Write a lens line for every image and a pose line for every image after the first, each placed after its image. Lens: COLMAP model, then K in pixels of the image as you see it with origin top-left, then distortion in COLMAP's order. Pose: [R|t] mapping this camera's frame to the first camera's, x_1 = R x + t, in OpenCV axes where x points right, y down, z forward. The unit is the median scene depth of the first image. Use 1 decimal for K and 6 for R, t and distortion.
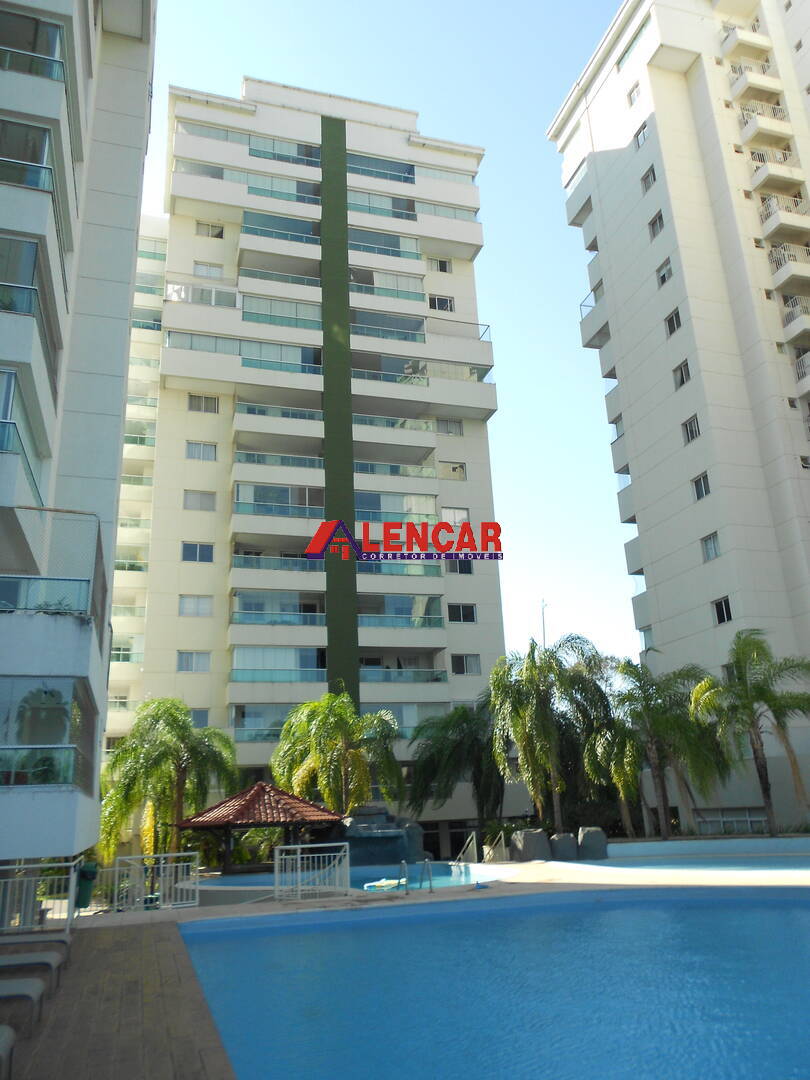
lens RADIAL K [[828.8, 0, 391.7], [0, 828.8, 537.2], [0, 0, 1]] dist [-0.009639, 0.007295]
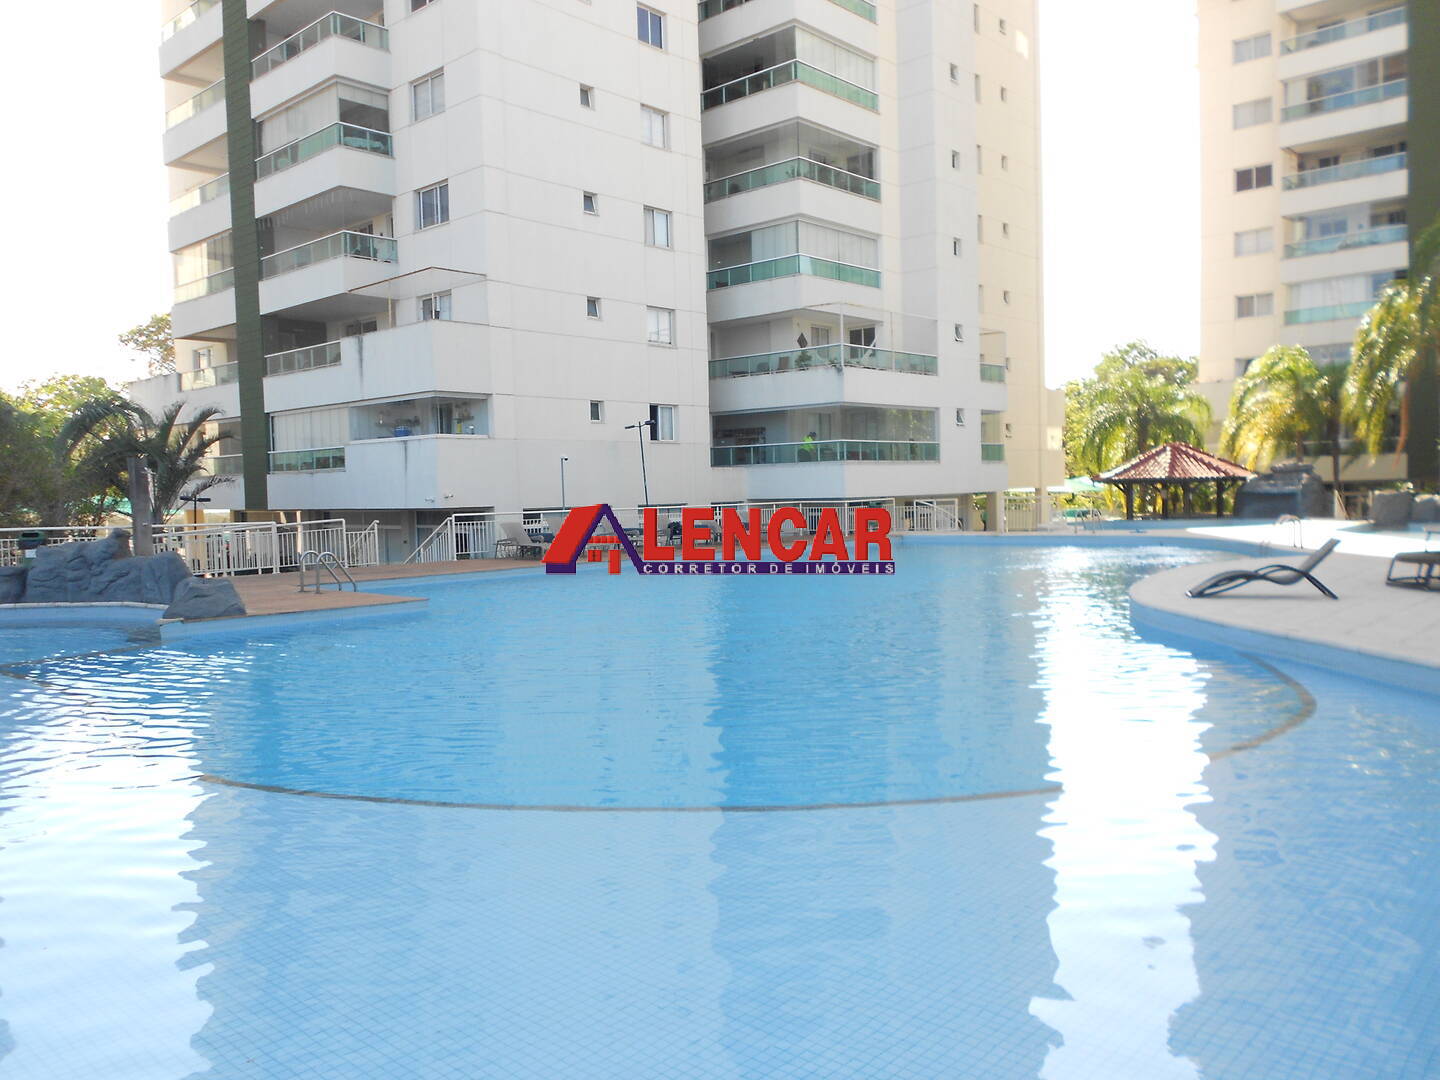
lens RADIAL K [[1105.0, 0, 723.4], [0, 1105.0, 543.6], [0, 0, 1]] dist [-0.009639, 0.007295]
pose [[0.494578, 0.072063, -0.866140, 0.508522], [0.282440, 0.929143, 0.238582, -0.057427], [0.821961, -0.362630, 0.439181, -0.101957]]
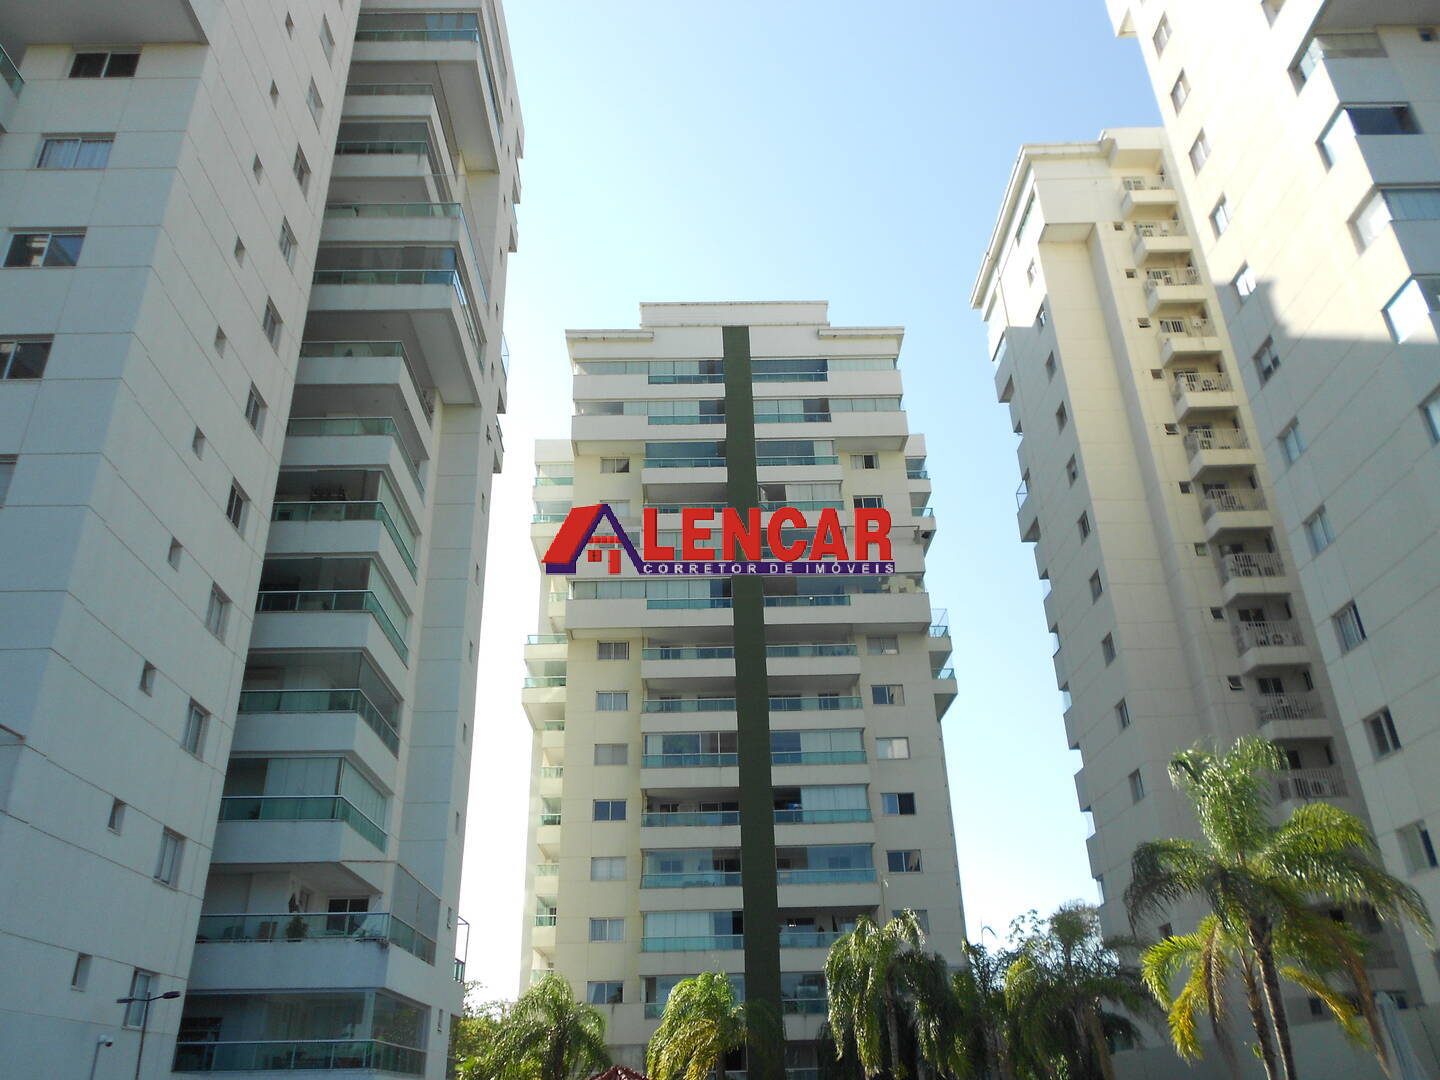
lens RADIAL K [[1105.0, 0, 708.1], [0, 1105.0, 558.7], [0, 0, 1]] dist [-0.009639, 0.007295]
pose [[0.962436, -0.107513, -0.249315, 0.221779], [0.072918, 0.986875, -0.144085, -0.075469], [0.261534, 0.120493, 0.957644, -0.227046]]
